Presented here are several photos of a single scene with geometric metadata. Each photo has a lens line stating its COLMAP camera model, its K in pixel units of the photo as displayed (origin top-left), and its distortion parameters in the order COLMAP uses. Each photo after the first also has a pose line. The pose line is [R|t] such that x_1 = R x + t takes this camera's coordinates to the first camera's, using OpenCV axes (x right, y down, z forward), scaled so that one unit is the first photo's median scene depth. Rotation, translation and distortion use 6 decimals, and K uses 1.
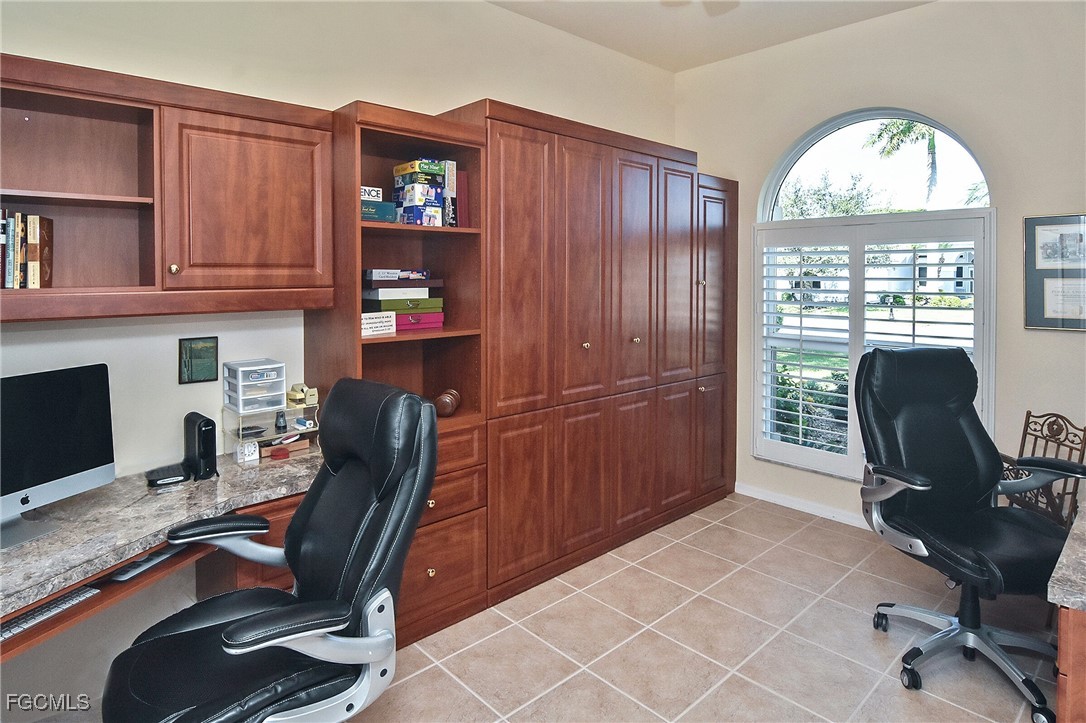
lens RADIAL K [[621.6, 0, 544.3], [0, 621.6, 268.7], [0, 0, 1]] dist [-0.000143, -0.001009]
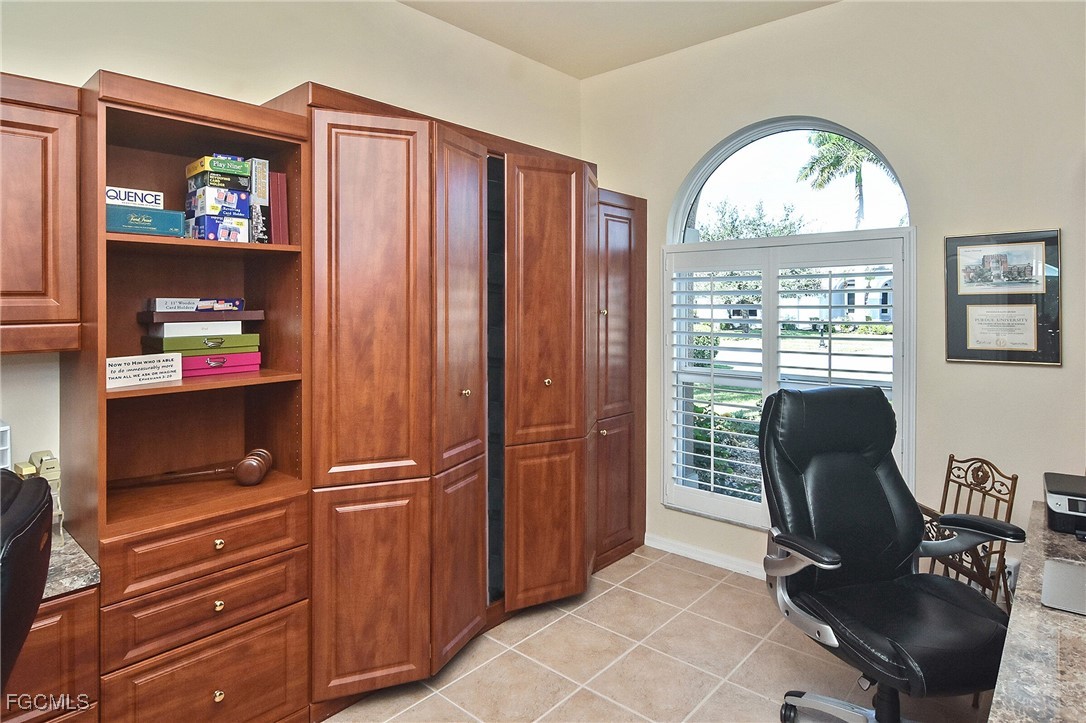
lens RADIAL K [[624.1, 0, 547.7], [0, 624.1, 298.9], [0, 0, 1]] dist [0.001903, -0.000552]
pose [[0.995609, -0.004881, 0.093479, 0.116958], [0.004782, 0.999988, 0.001290, 0.002862], [-0.093484, -0.000837, 0.995620, 0.157716]]
